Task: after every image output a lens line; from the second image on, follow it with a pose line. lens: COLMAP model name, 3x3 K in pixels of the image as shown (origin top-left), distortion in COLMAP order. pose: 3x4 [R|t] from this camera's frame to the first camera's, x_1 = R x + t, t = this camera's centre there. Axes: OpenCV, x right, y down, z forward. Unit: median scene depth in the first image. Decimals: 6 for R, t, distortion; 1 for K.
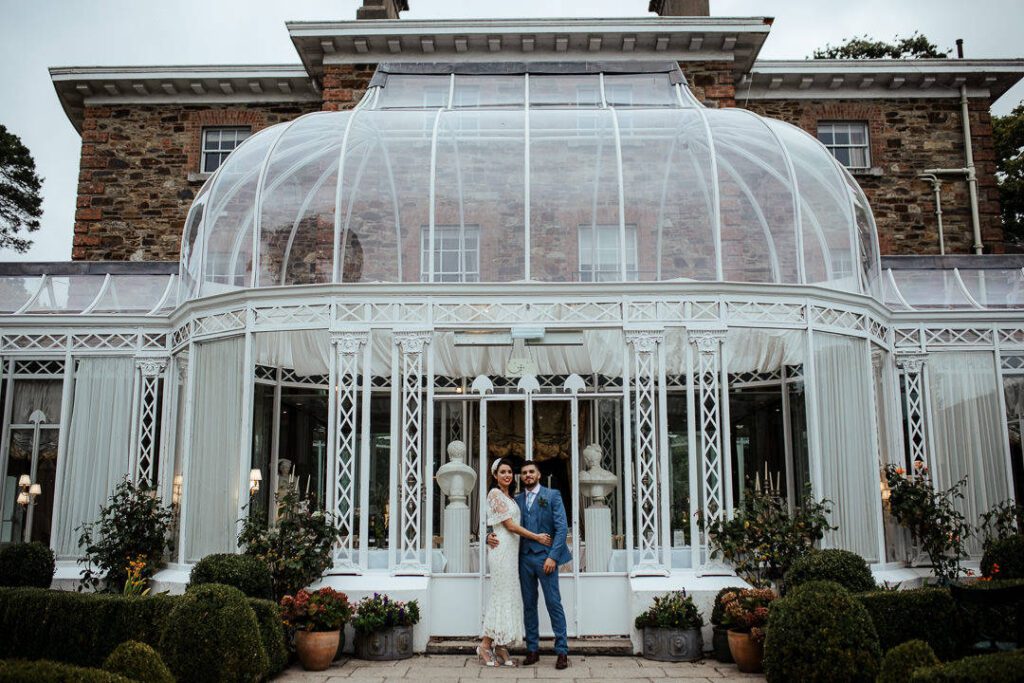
lens RADIAL K [[928.4, 0, 512.0], [0, 928.4, 341.5], [0, 0, 1]] dist [-0.009061, -0.009624]
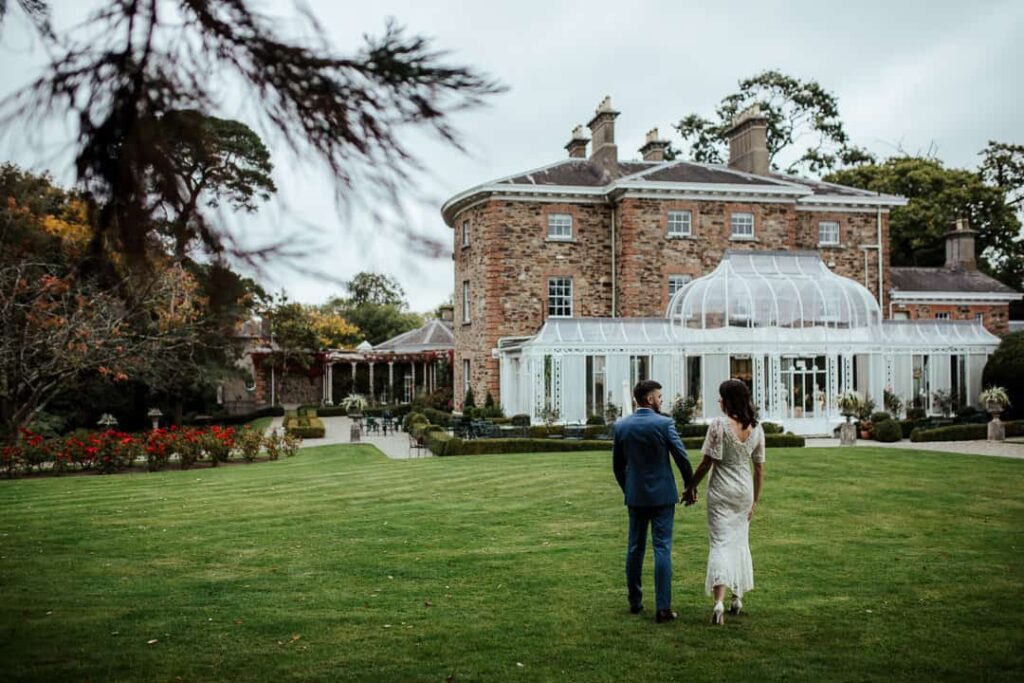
lens RADIAL K [[928.4, 0, 512.0], [0, 928.4, 341.5], [0, 0, 1]] dist [-0.009061, -0.009624]
pose [[0.978717, 0.001245, 0.205209, -0.860658], [-0.033855, 0.987259, 0.155477, -0.274409], [-0.202401, -0.159115, 0.966290, -1.066918]]
